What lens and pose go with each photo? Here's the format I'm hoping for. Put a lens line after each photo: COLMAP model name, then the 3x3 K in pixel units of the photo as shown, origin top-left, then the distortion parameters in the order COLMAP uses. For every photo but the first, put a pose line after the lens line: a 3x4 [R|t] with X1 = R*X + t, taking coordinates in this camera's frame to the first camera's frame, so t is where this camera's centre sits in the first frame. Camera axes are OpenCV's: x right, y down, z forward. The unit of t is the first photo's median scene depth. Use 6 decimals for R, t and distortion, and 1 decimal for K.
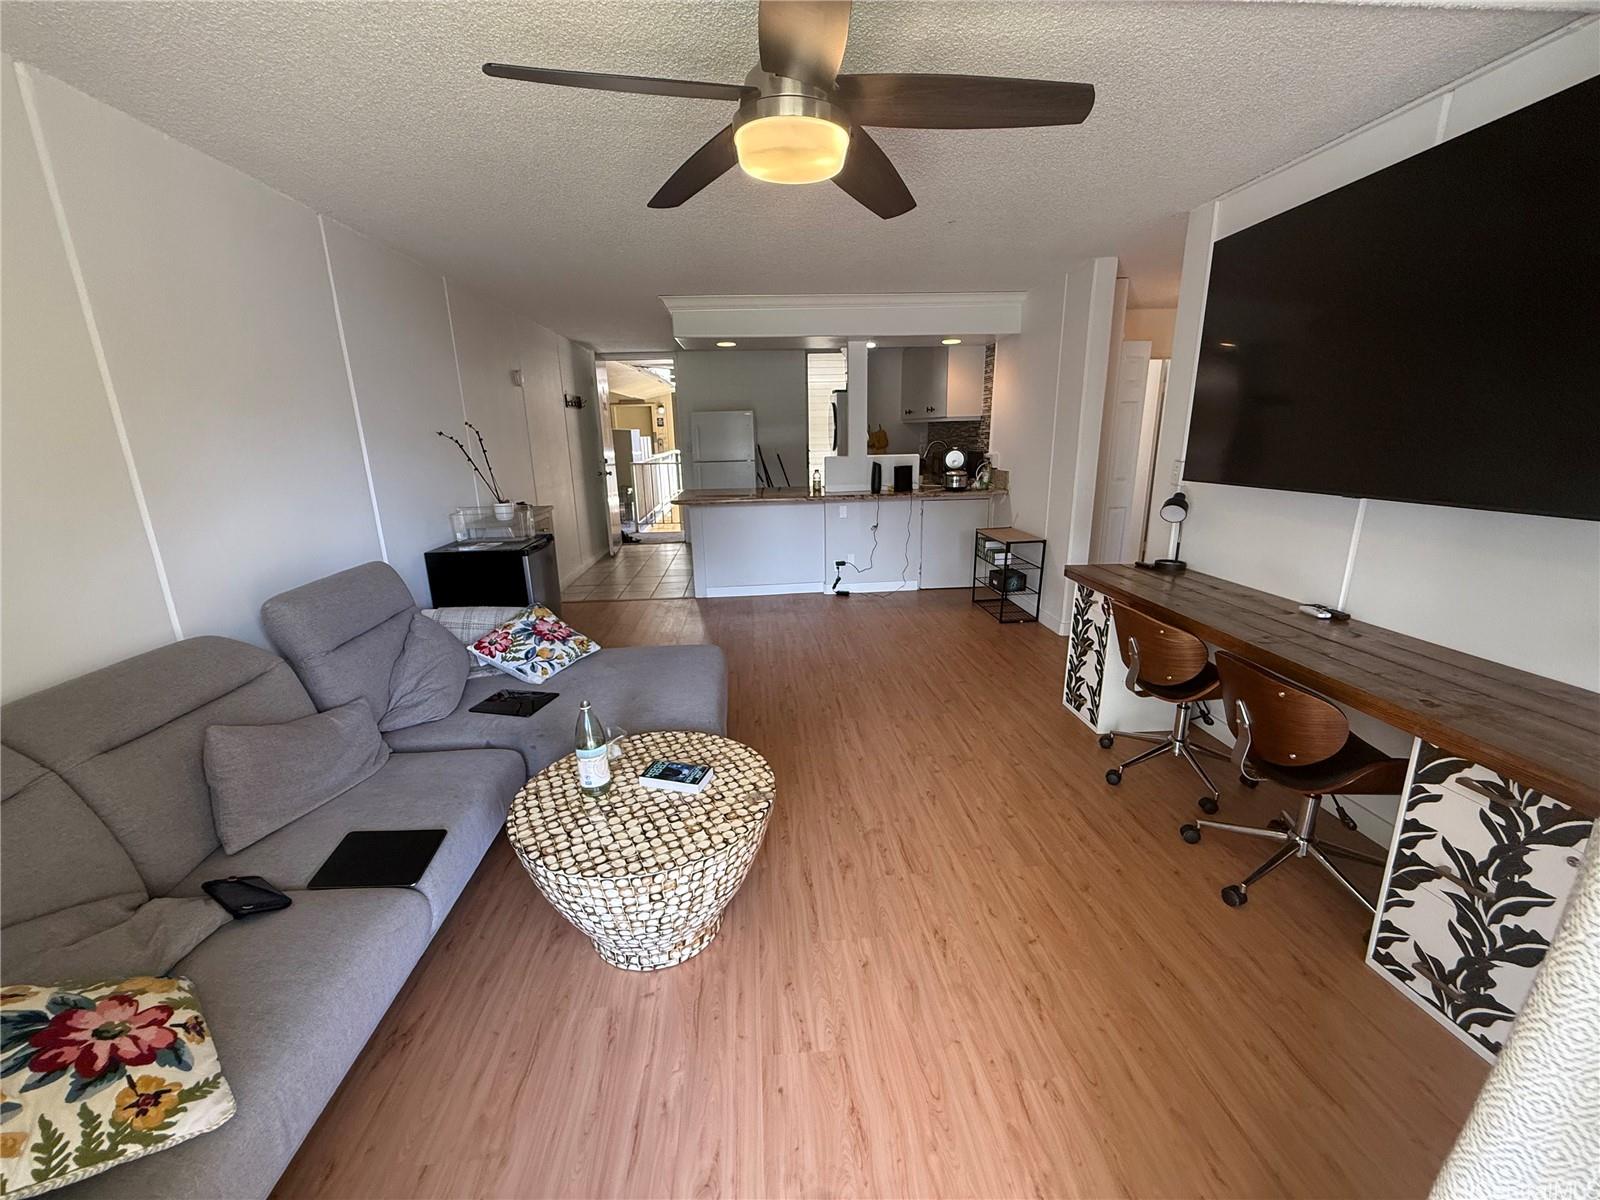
lens RADIAL K [[638.2, 0, 795.6], [0, 638.2, 599.2], [0, 0, 1]] dist [-0.000531, -0.000417]
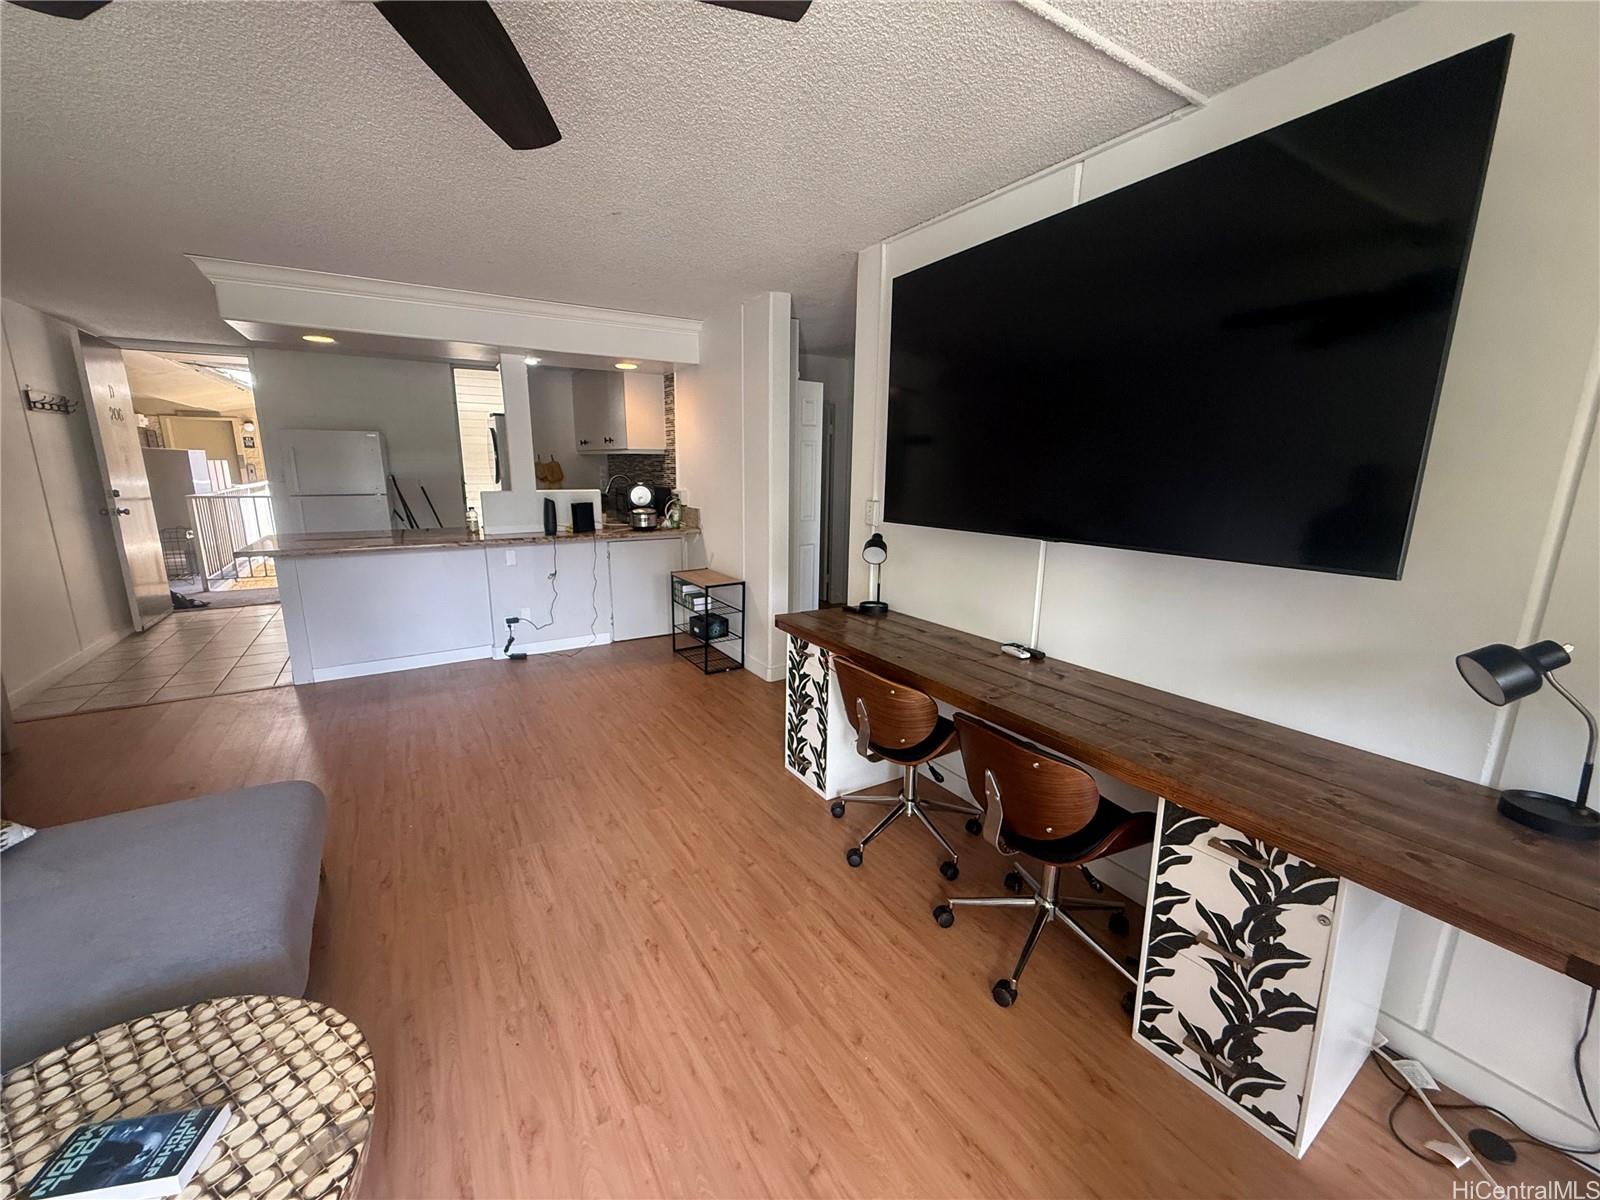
lens RADIAL K [[638.2, 0, 796.0], [0, 638.2, 603.2], [0, 0, 1]] dist [-0.000531, -0.000417]
pose [[0.887448, -0.069077, 0.455703, 0.054068], [0.089681, 0.995688, -0.023718, -0.063979], [-0.452100, 0.061916, 0.889816, 0.256518]]
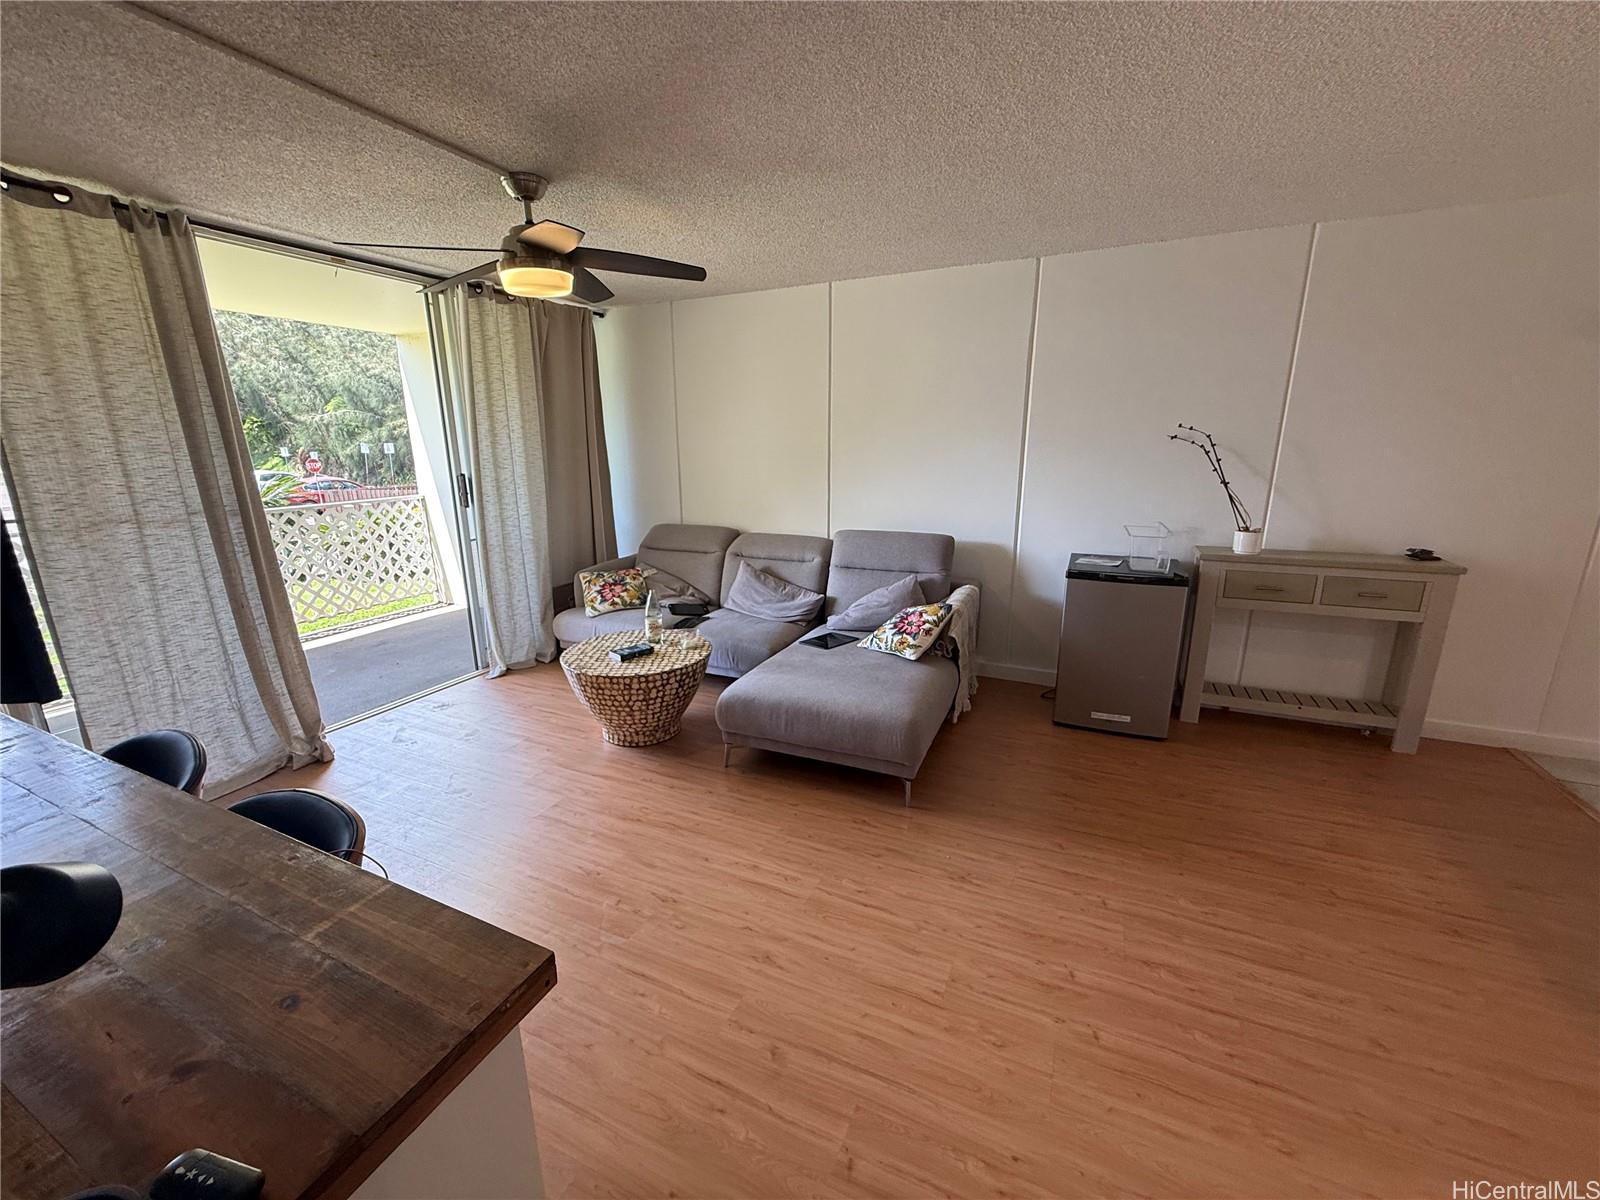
lens RADIAL K [[638.2, 0, 793.3], [0, 638.2, 604.1], [0, 0, 1]] dist [-0.000531, -0.000417]
pose [[-0.486126, 0.237632, -0.840959, 0.792632], [-0.204683, 0.904588, 0.373932, -0.443112], [0.849580, 0.353908, -0.391105, 1.582916]]
